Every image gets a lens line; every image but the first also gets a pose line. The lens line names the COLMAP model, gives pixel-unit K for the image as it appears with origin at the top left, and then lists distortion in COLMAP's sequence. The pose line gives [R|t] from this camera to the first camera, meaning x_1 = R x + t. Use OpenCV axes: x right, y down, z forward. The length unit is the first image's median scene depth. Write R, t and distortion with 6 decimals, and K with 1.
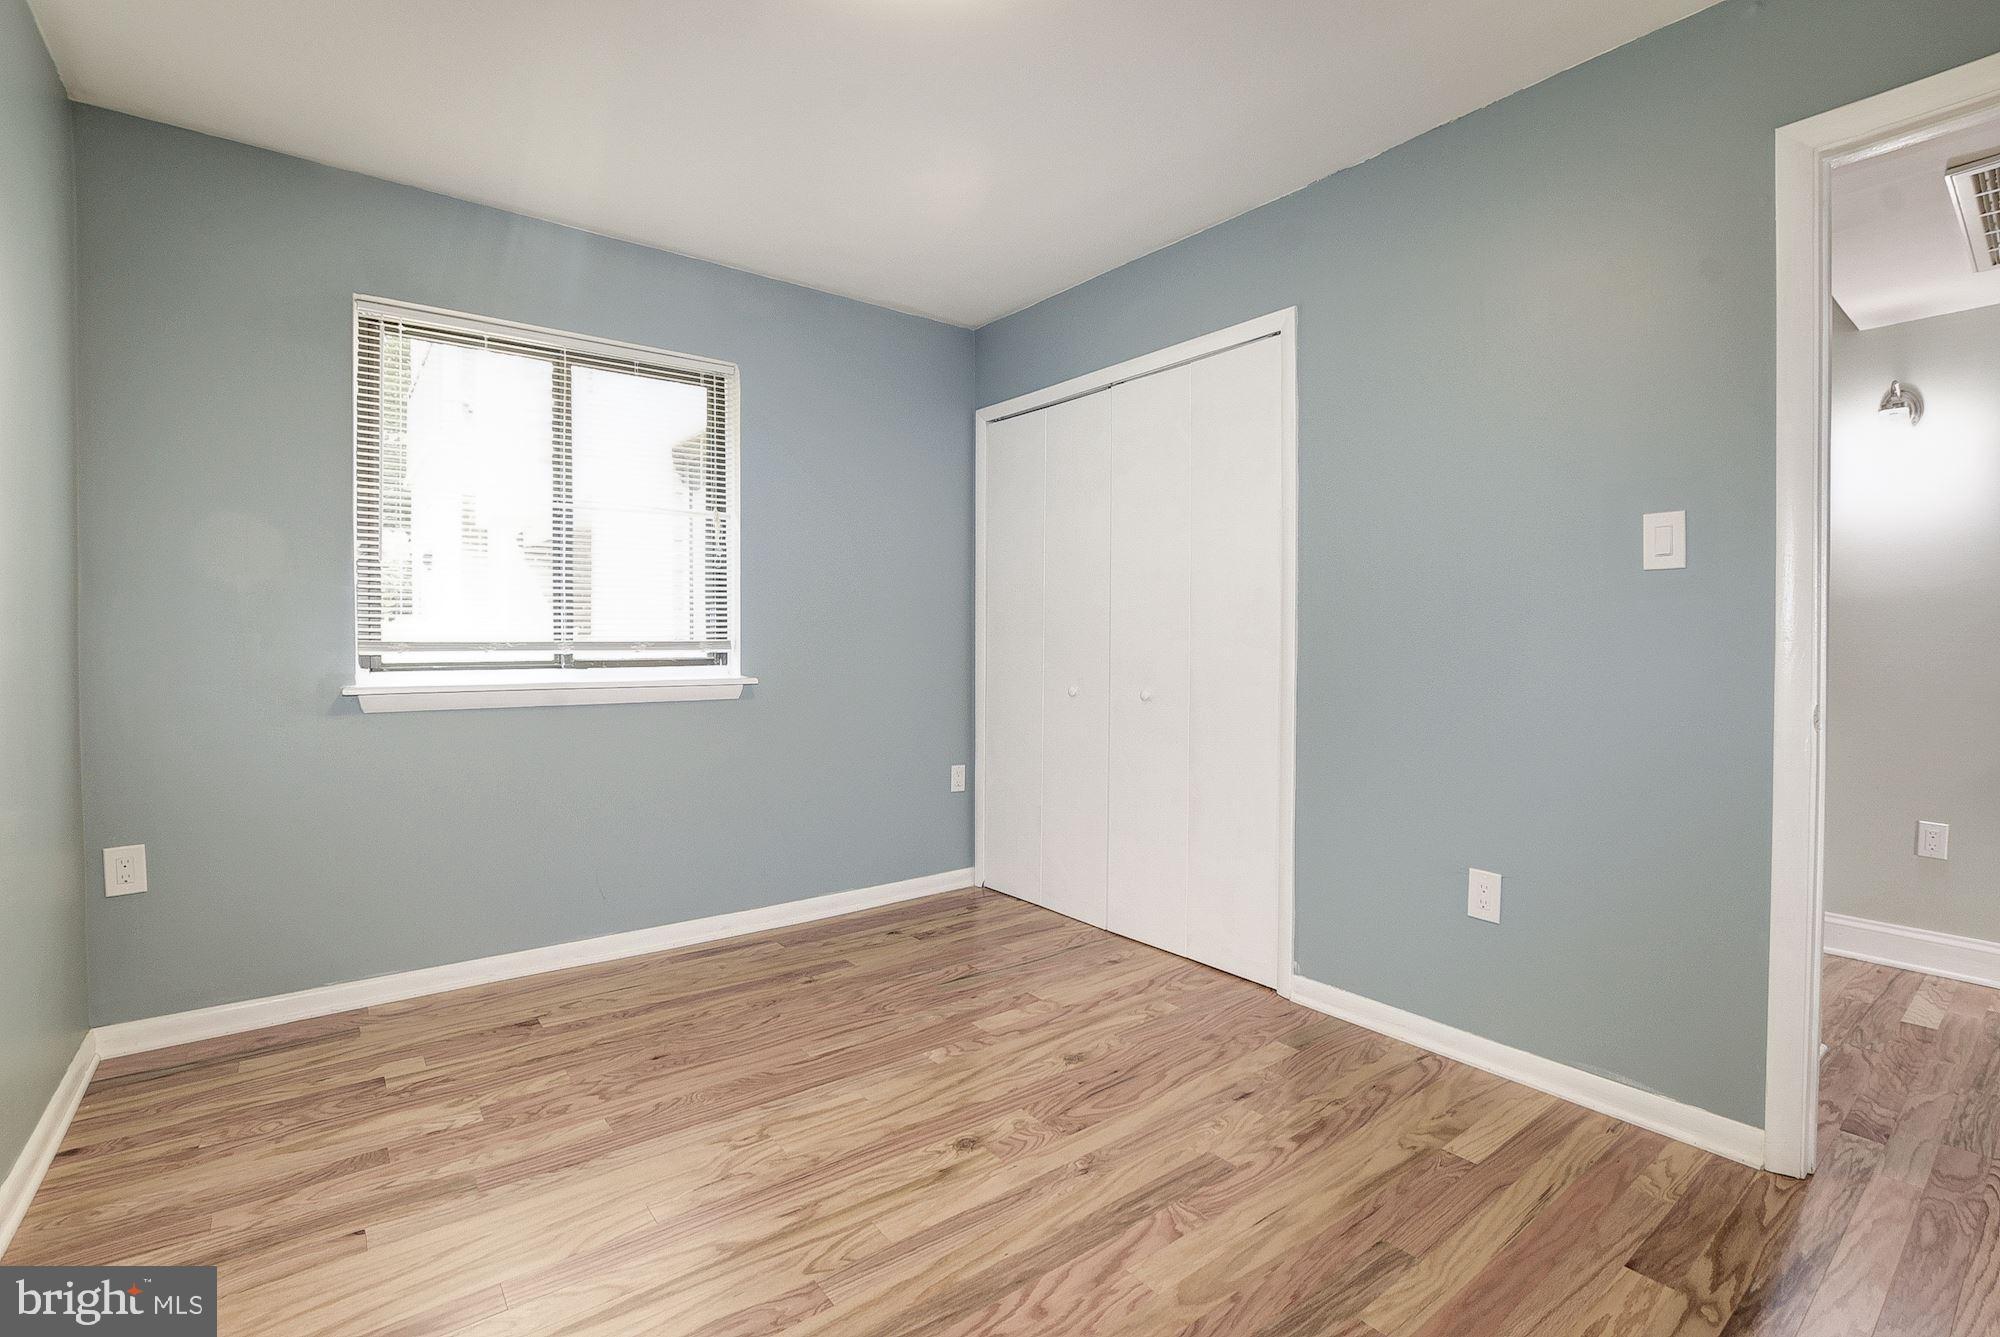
lens RADIAL K [[892.8, 0, 1023.5], [0, 892.8, 674.0], [0, 0, 1]] dist [-0.026037, 0.000834]
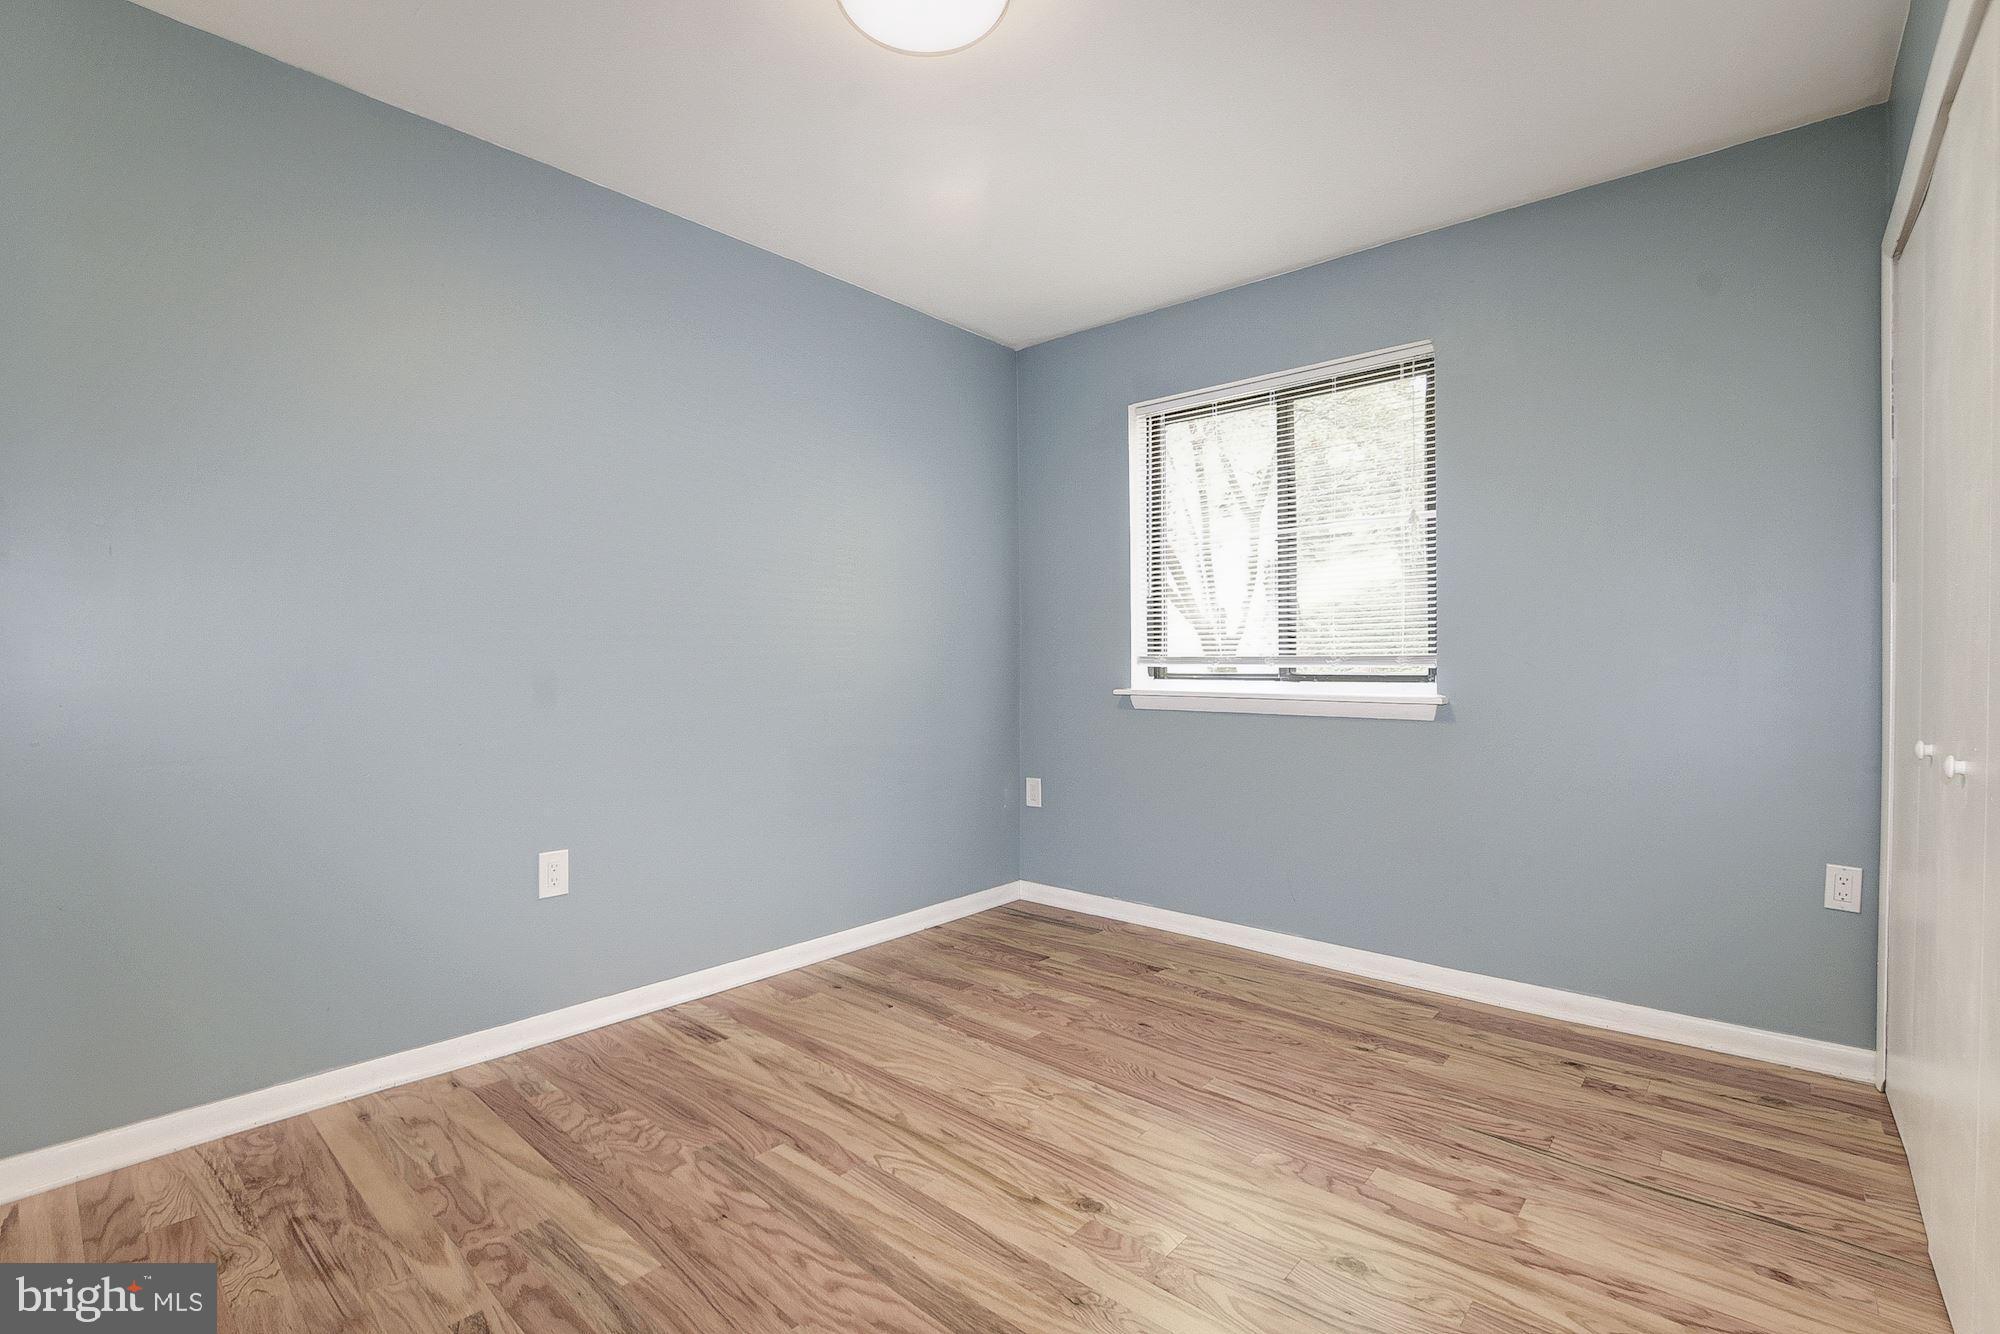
lens RADIAL K [[902.3, 0, 999.9], [0, 902.3, 676.9], [0, 0, 1]] dist [-0.018116, 0.000120]
pose [[0.180995, 0.016896, -0.983339, 0.678084], [-0.030922, 0.999456, 0.011482, -0.017087], [0.982998, 0.028328, 0.181419, 0.604327]]
